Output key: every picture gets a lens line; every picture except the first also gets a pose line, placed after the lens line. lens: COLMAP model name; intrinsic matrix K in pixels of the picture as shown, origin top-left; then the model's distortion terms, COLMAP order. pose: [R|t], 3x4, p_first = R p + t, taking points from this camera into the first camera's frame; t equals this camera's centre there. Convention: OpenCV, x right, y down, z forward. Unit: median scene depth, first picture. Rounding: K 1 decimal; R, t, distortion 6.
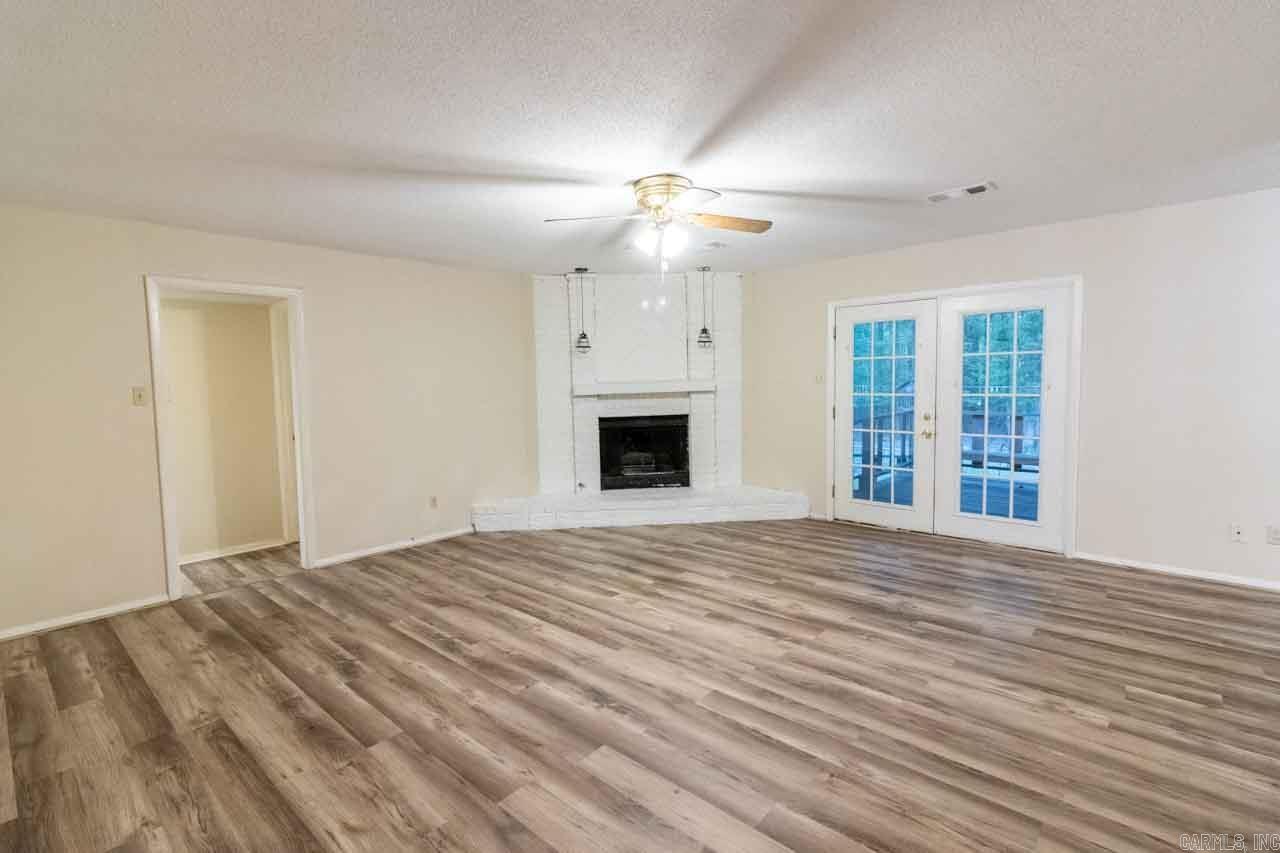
lens RADIAL K [[582.3, 0, 641.3], [0, 582.3, 412.8], [0, 0, 1]] dist [0.002180, -0.000732]
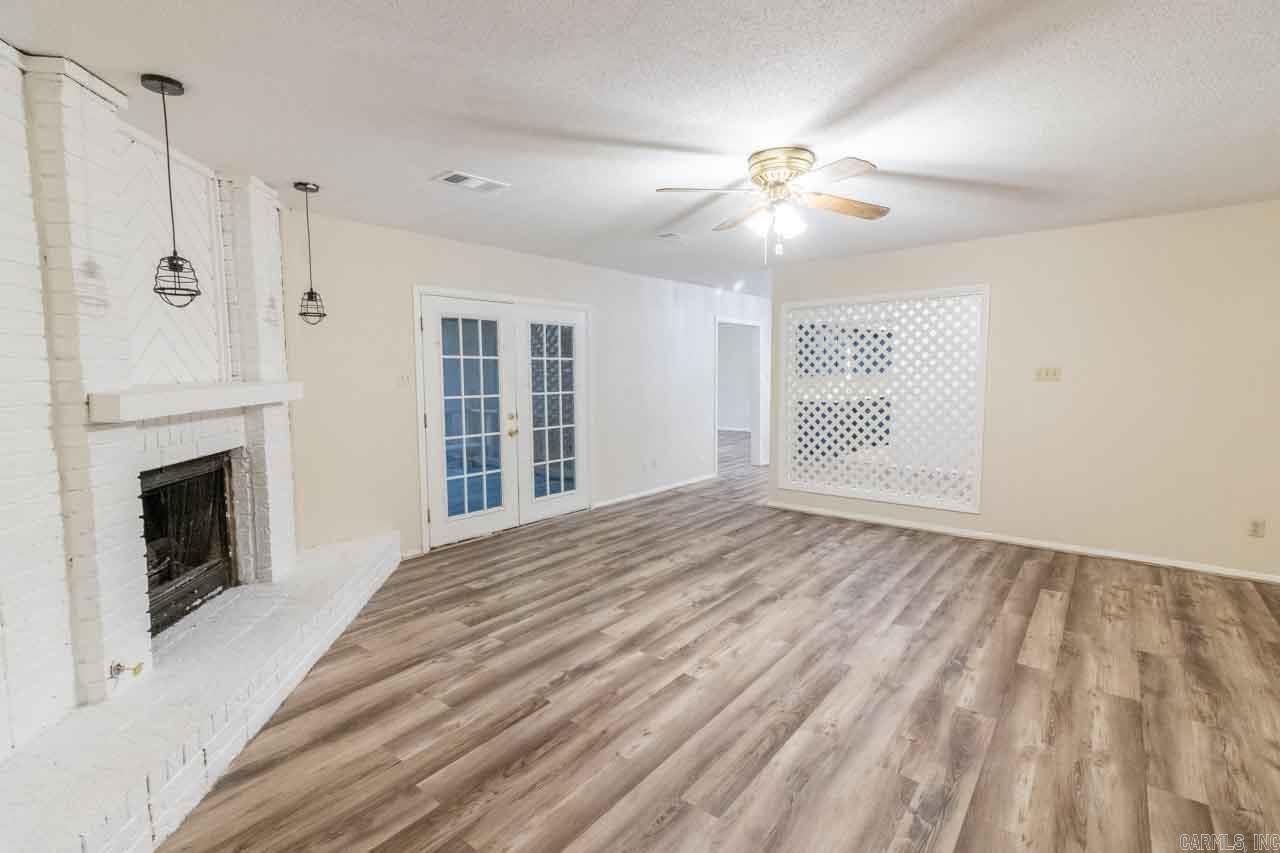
lens RADIAL K [[582.3, 0, 641.3], [0, 582.3, 412.8], [0, 0, 1]] dist [0.002180, -0.000732]
pose [[-0.031448, -0.050588, 0.998224, -0.748293], [0.070777, 0.996099, 0.052710, -0.050475], [-0.996996, 0.072309, -0.027744, 1.071816]]
